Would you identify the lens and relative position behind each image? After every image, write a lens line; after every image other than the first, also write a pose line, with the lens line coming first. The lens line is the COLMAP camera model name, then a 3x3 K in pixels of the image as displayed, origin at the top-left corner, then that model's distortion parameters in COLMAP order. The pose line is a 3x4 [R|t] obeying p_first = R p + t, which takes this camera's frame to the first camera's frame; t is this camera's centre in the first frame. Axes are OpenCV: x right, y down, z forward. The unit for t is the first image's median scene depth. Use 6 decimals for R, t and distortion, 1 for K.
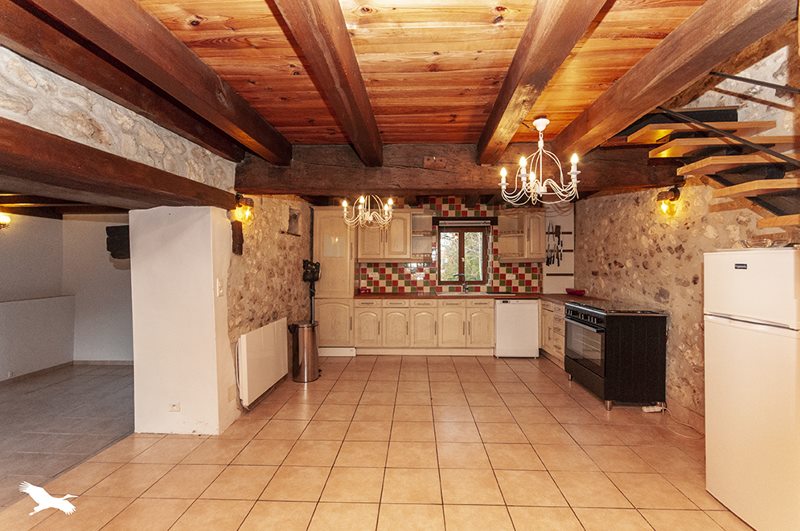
lens RADIAL K [[362.3, 0, 400.0], [0, 362.3, 265.5], [0, 0, 1]] dist [-0.000316, -0.000077]
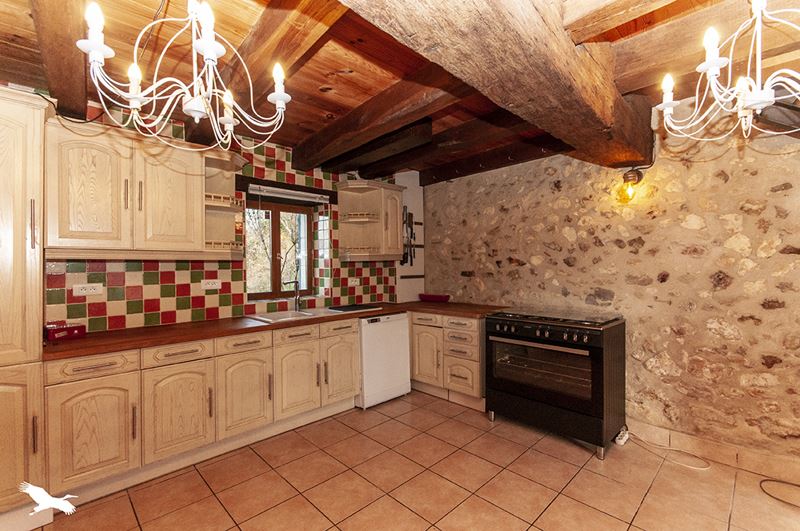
lens RADIAL K [[362.3, 0, 400.0], [0, 362.3, 265.5], [0, 0, 1]] dist [-0.000316, -0.000077]
pose [[0.679075, -0.003747, 0.734059, -0.148492], [0.011433, 0.999920, -0.005472, 0.005405], [-0.733980, 0.012109, 0.679063, 0.505158]]
